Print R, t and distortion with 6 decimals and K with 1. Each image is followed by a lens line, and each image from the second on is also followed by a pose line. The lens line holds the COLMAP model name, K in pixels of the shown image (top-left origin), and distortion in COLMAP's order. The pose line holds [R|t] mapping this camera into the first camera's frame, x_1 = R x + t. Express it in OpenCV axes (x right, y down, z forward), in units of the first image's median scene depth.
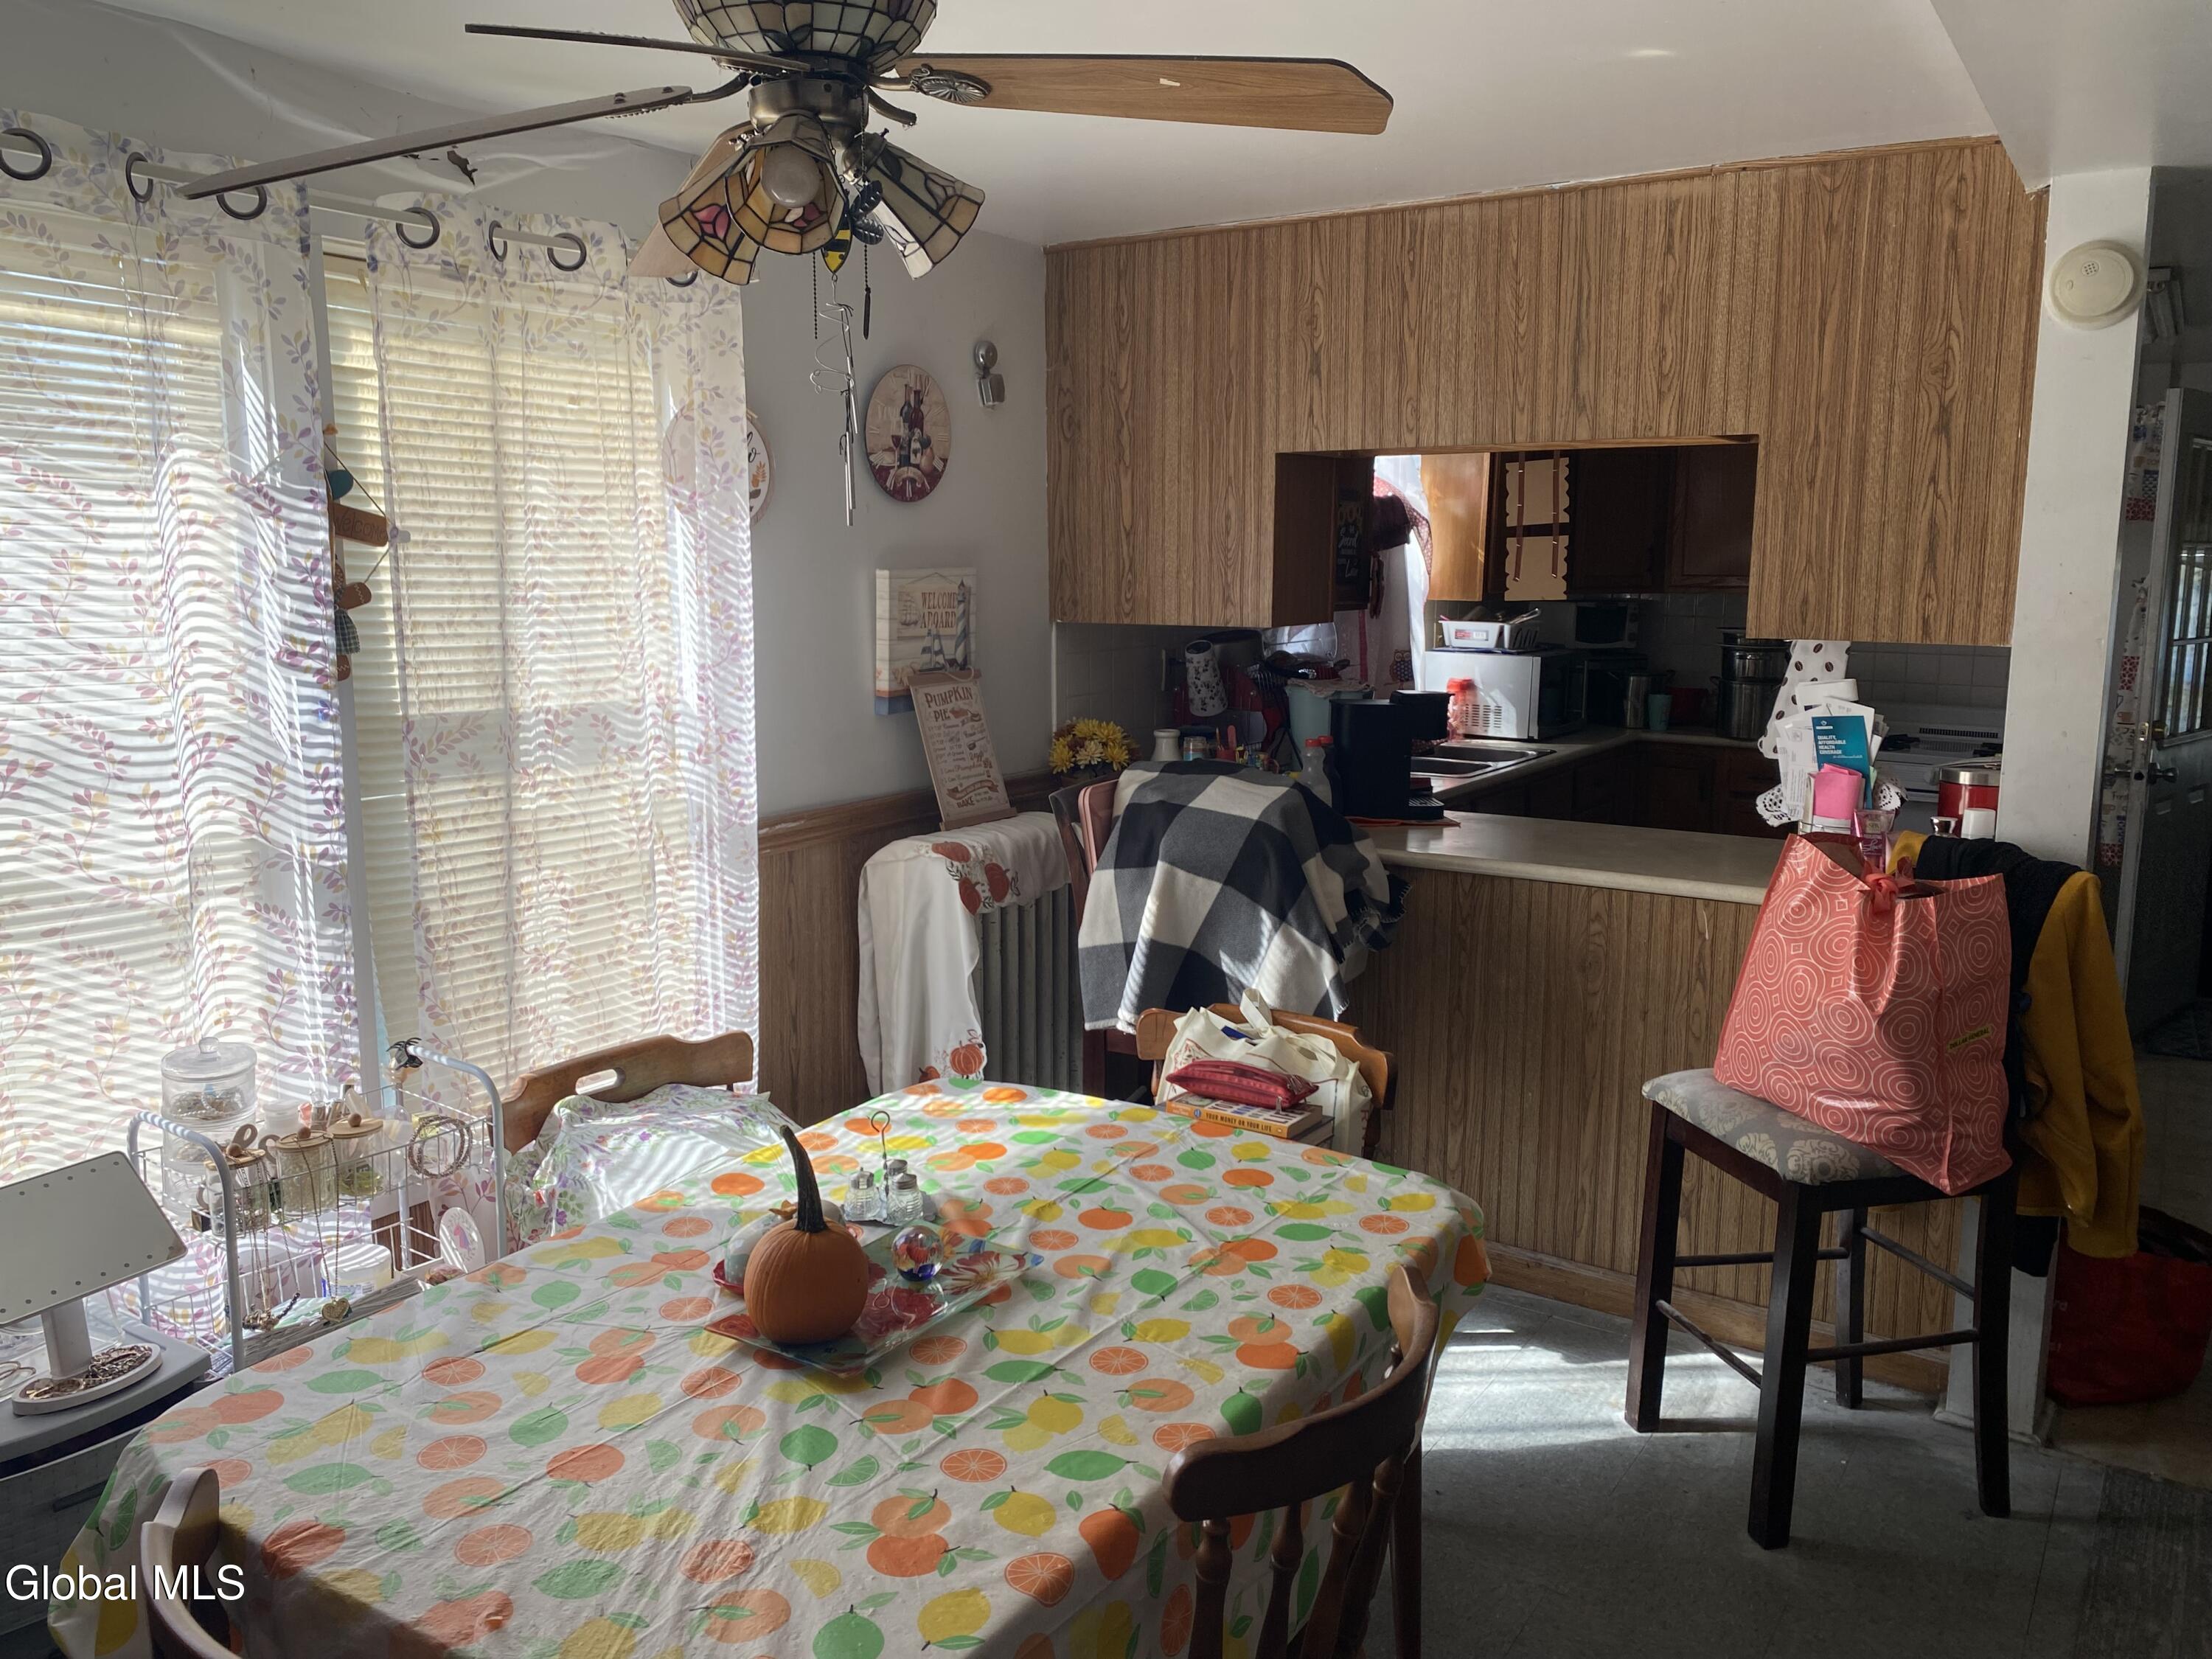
lens RADIAL K [[1667.4, 0, 1113.4], [0, 1667.4, 810.7], [0, 0, 1]] dist [0.120724, -0.274454]
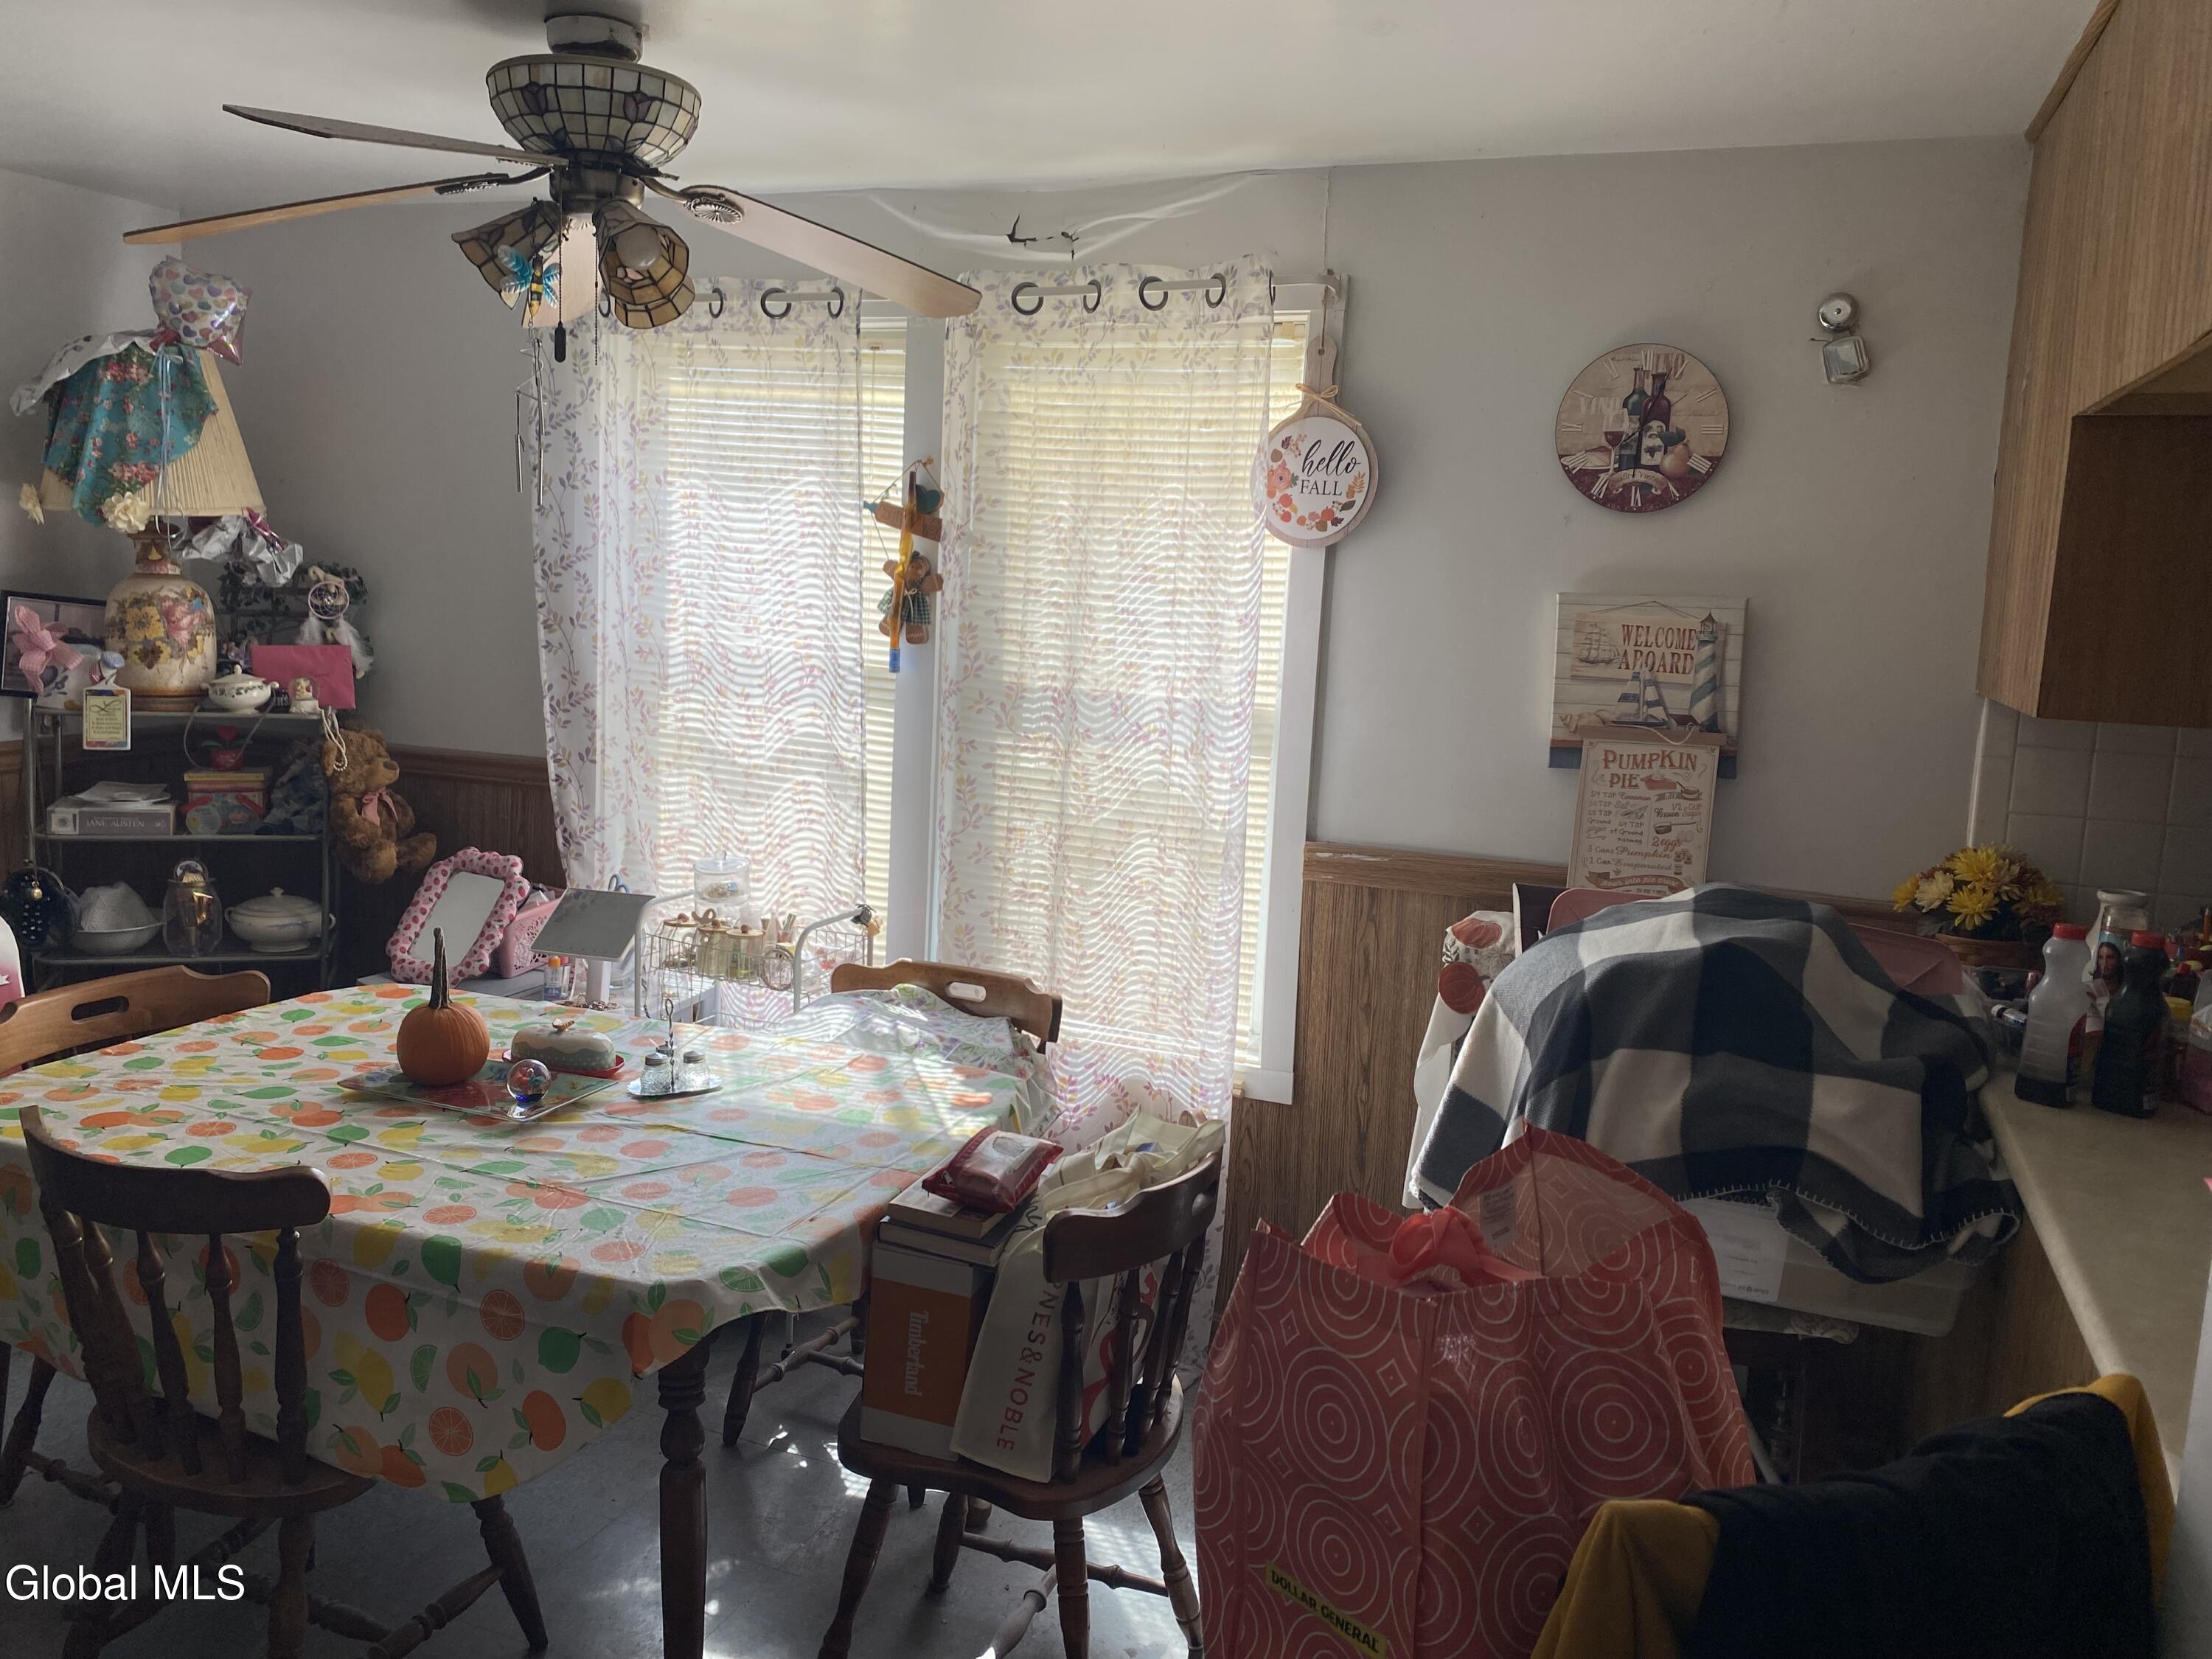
lens RADIAL K [[1697.3, 0, 1074.5], [0, 1697.3, 817.3], [0, 0, 1]] dist [0.065345, -0.133866]
pose [[0.195373, 0.150909, -0.969049, 0.943628], [-0.190713, 0.975074, 0.113397, -0.123490], [0.962007, 0.162655, 0.219284, 0.864537]]
